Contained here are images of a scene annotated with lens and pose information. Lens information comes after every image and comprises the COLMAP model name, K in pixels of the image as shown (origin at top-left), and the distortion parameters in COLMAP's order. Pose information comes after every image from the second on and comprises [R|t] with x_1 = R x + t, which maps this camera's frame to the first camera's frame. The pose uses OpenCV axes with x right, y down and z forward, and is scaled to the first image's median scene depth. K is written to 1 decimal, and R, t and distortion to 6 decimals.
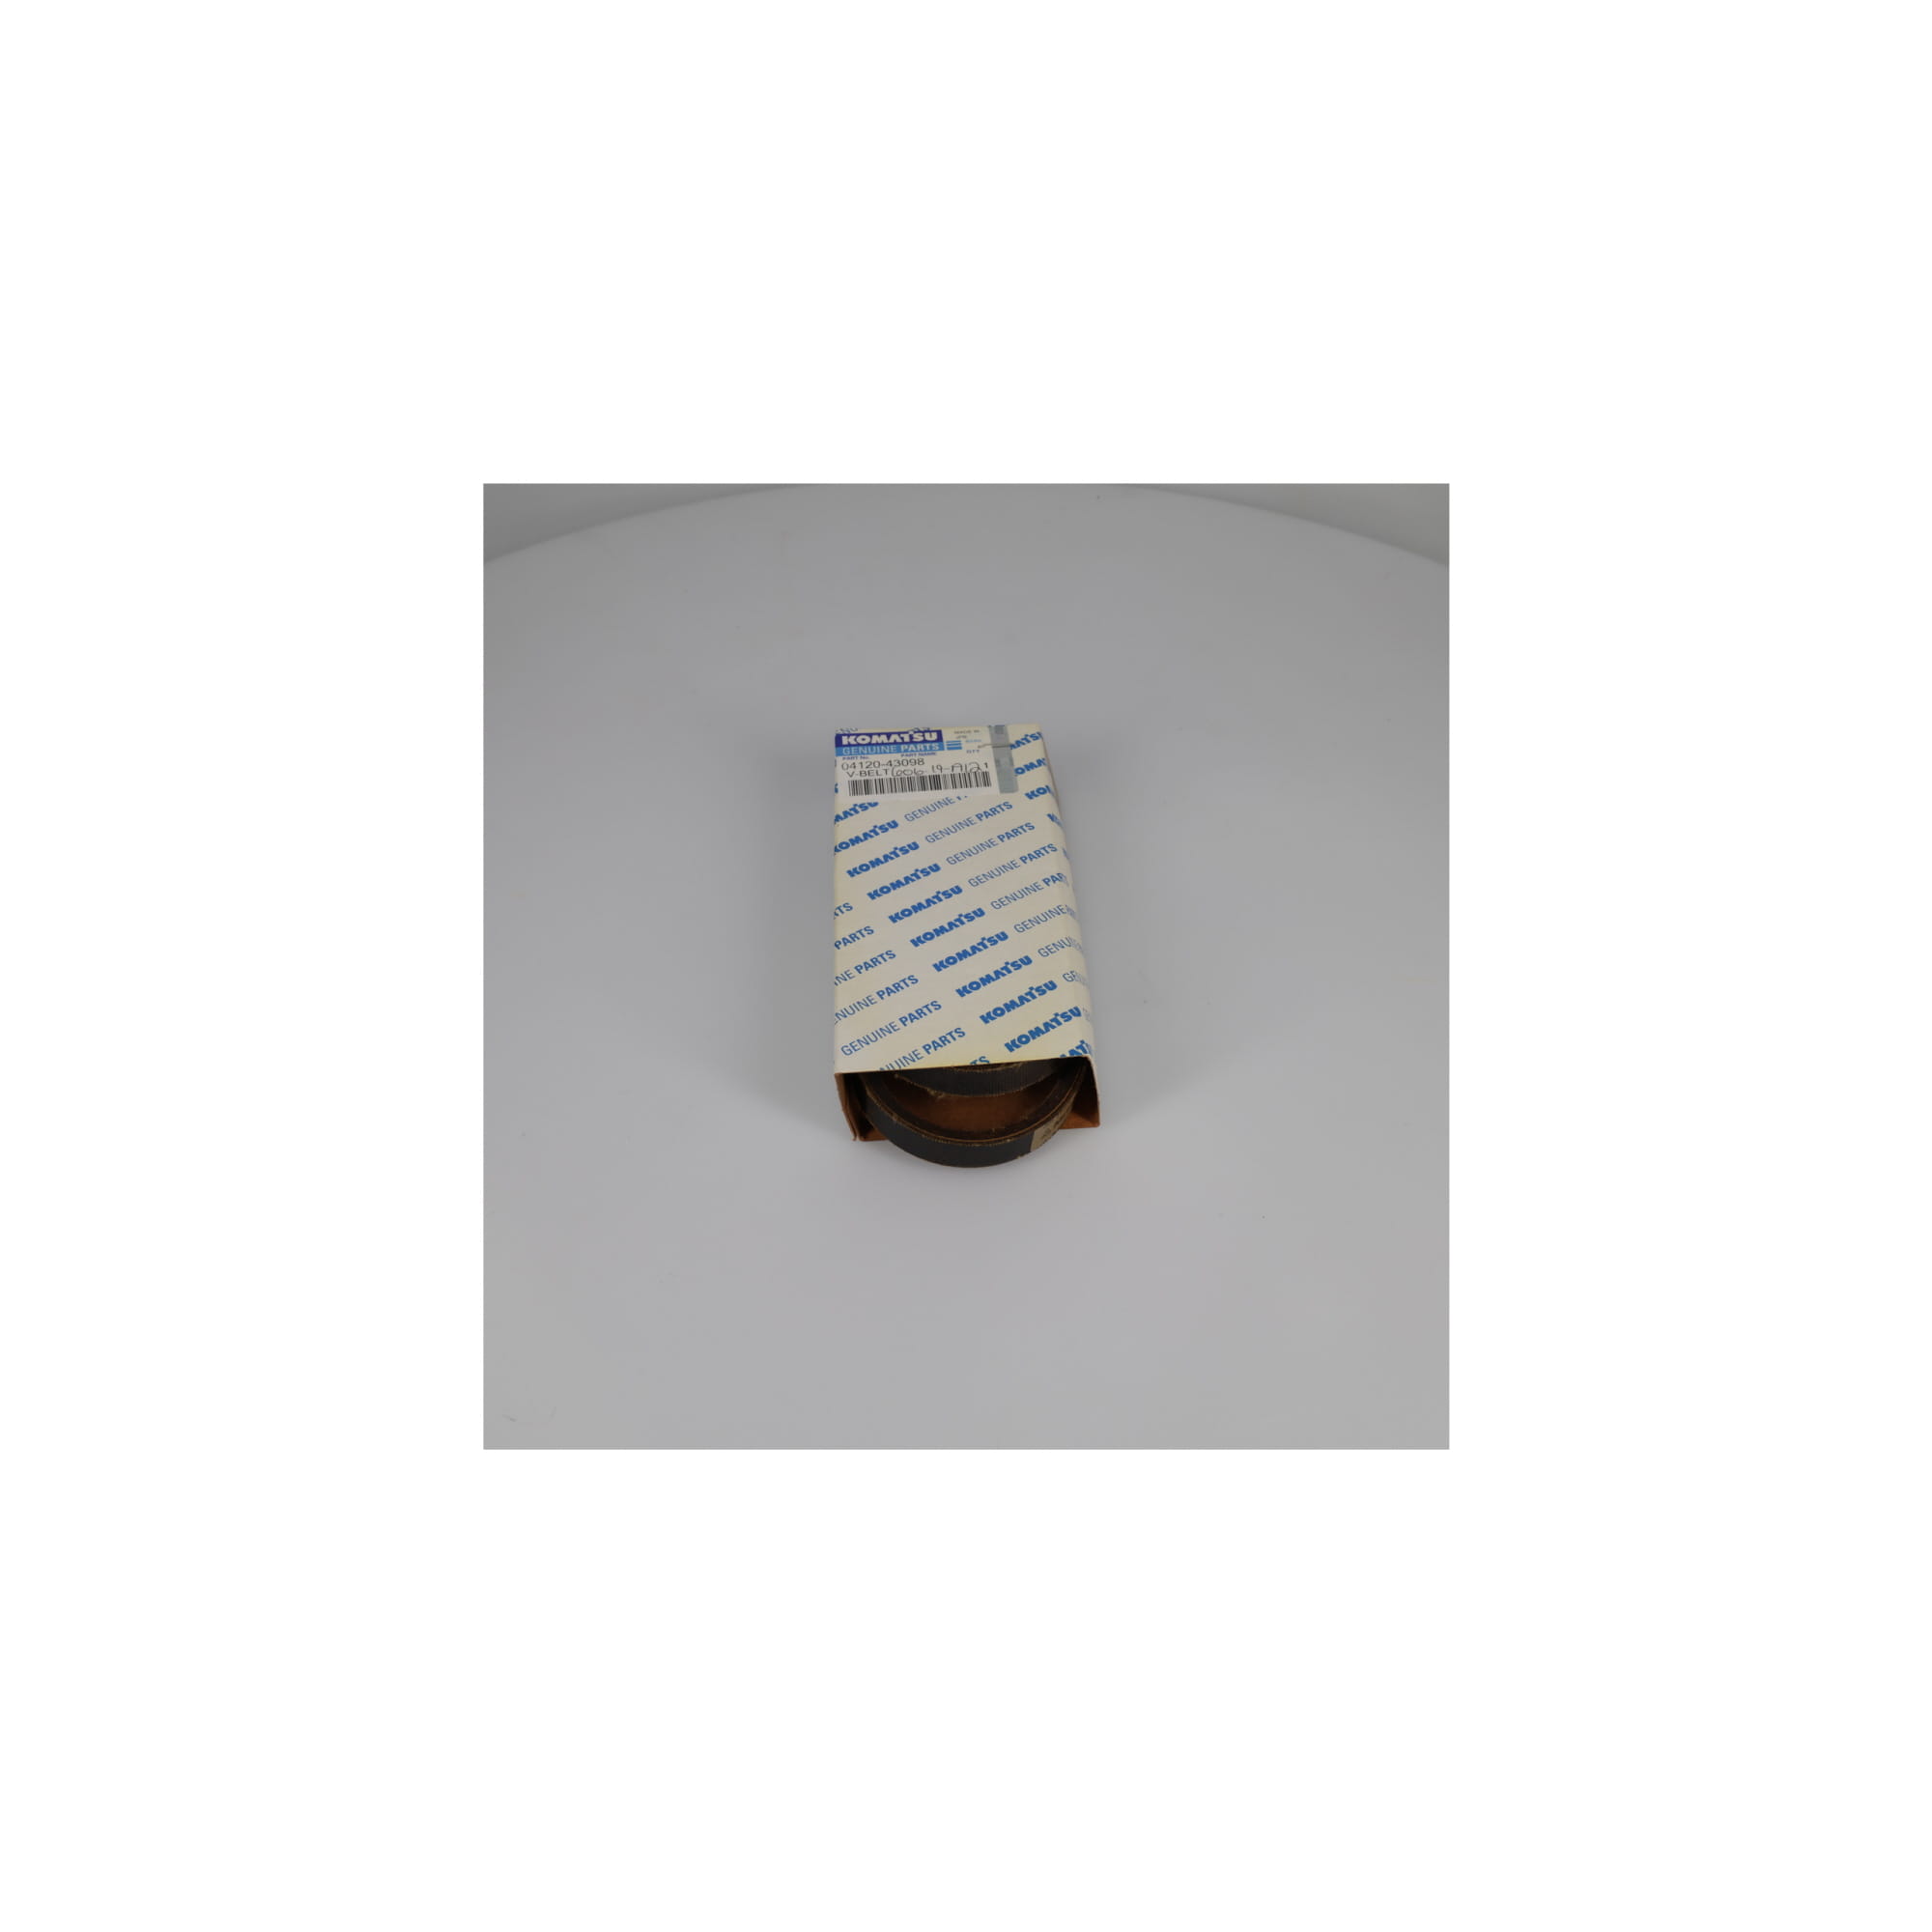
lens RADIAL K [[1688.0, 0, 971.4], [0, 1688.0, 966.4], [0, 0, 1]] dist [0.009161, 0.000117]
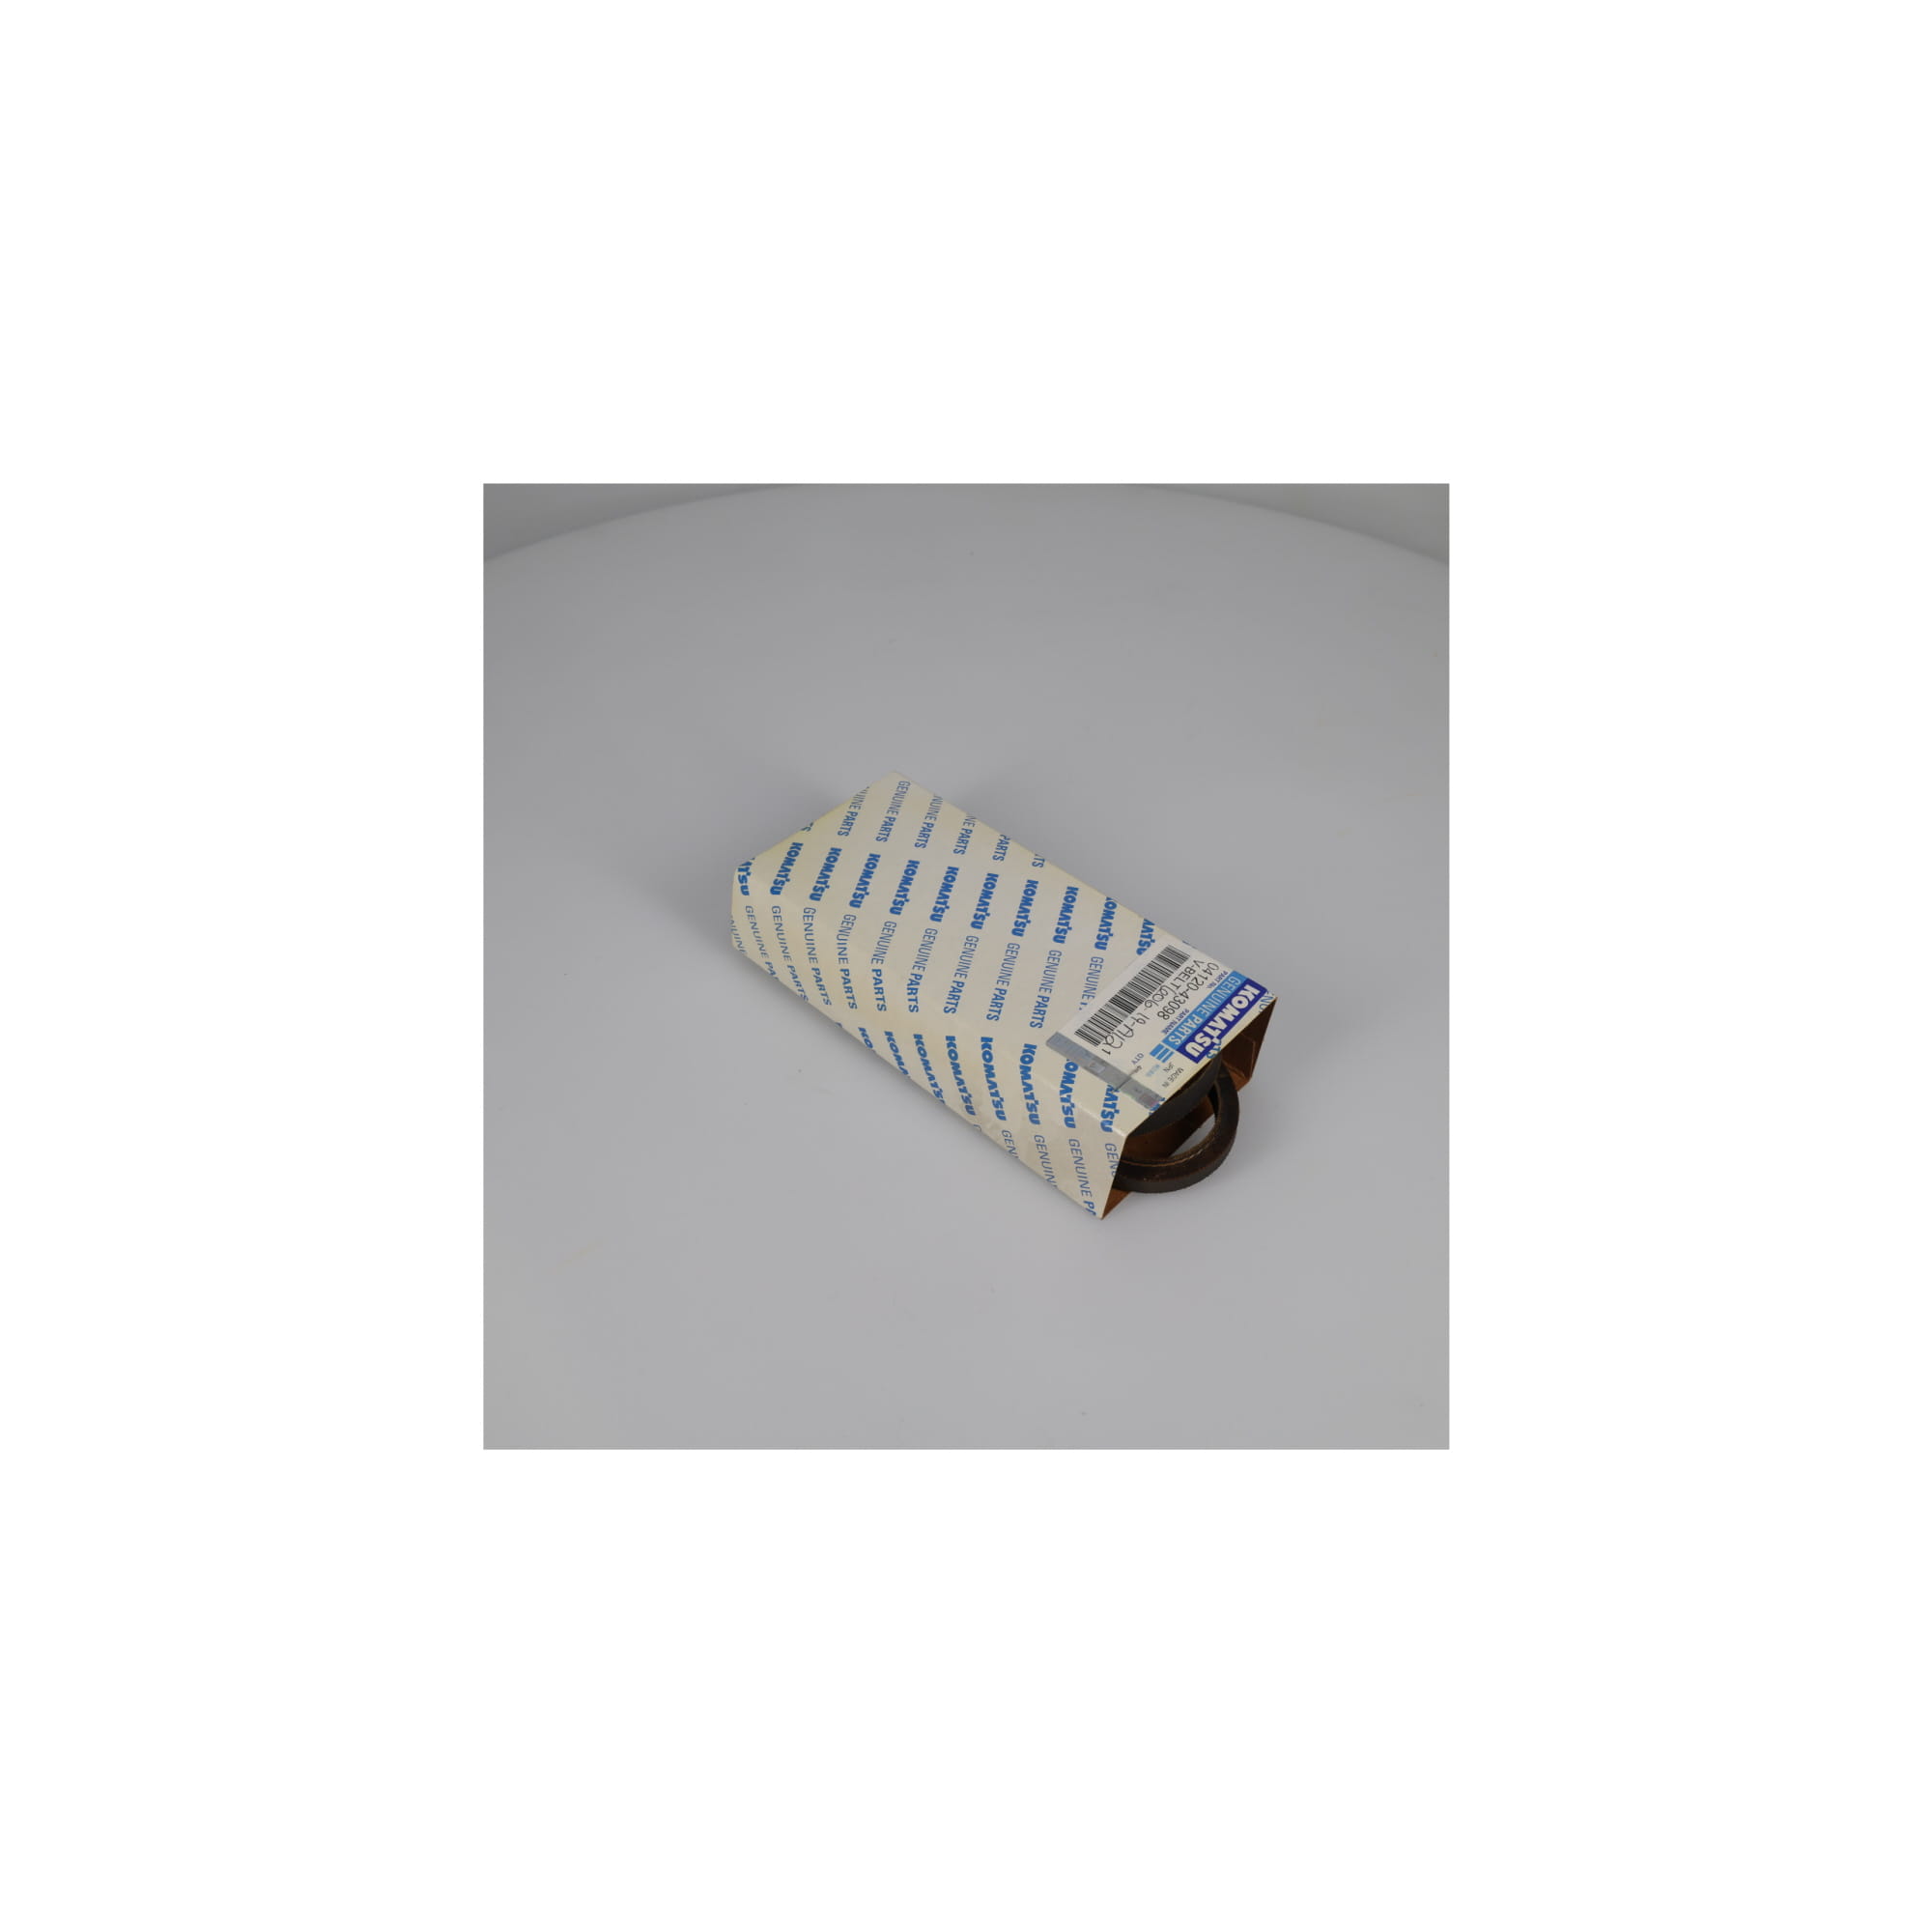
lens RADIAL K [[1688.0, 0, 965.3], [0, 1688.0, 966.8], [0, 0, 1]] dist [0.009161, 0.000117]
pose [[-0.715404, 0.503832, -0.484097, 0.456155], [-0.494206, 0.124892, 0.860327, -0.833613], [0.493920, 0.854725, 0.159648, 0.813945]]
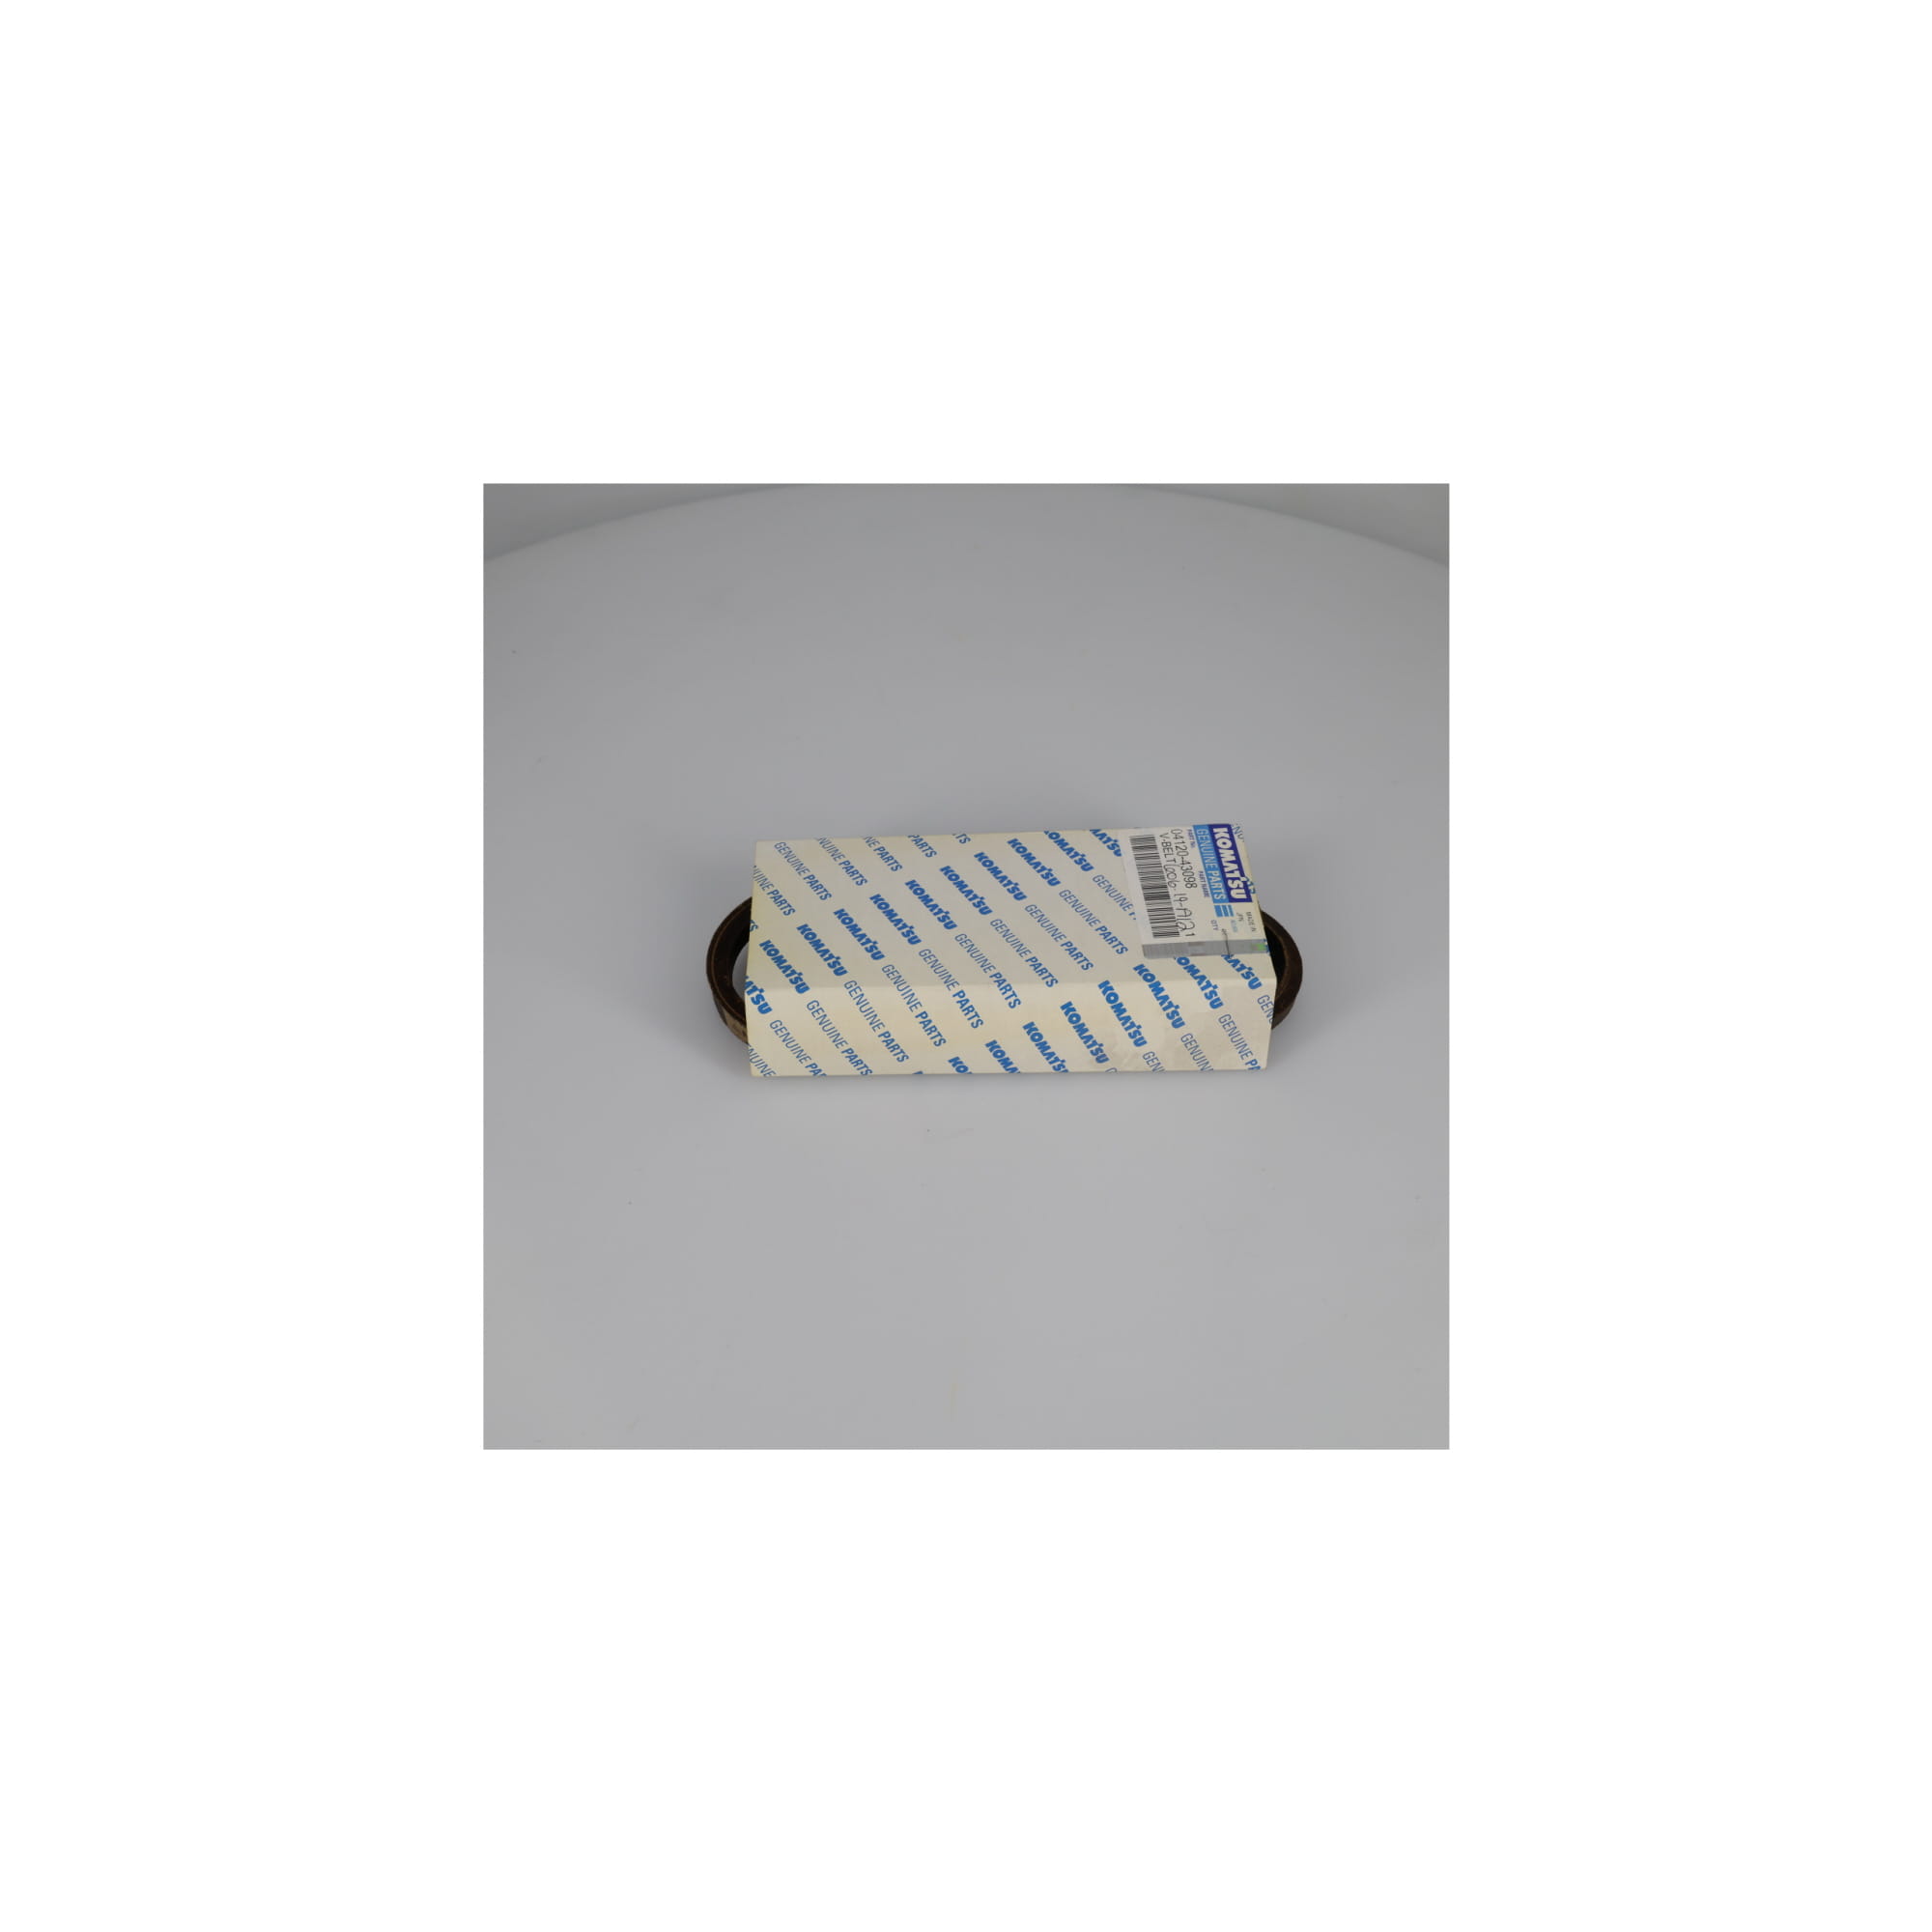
lens RADIAL K [[1688.0, 0, 969.4], [0, 1688.0, 964.5], [0, 0, 1]] dist [0.009161, 0.000117]
pose [[-0.010512, 0.714319, -0.699741, 0.665815], [-0.711103, 0.486638, 0.507459, -0.495596], [0.703009, 0.502923, 0.502839, 0.484928]]
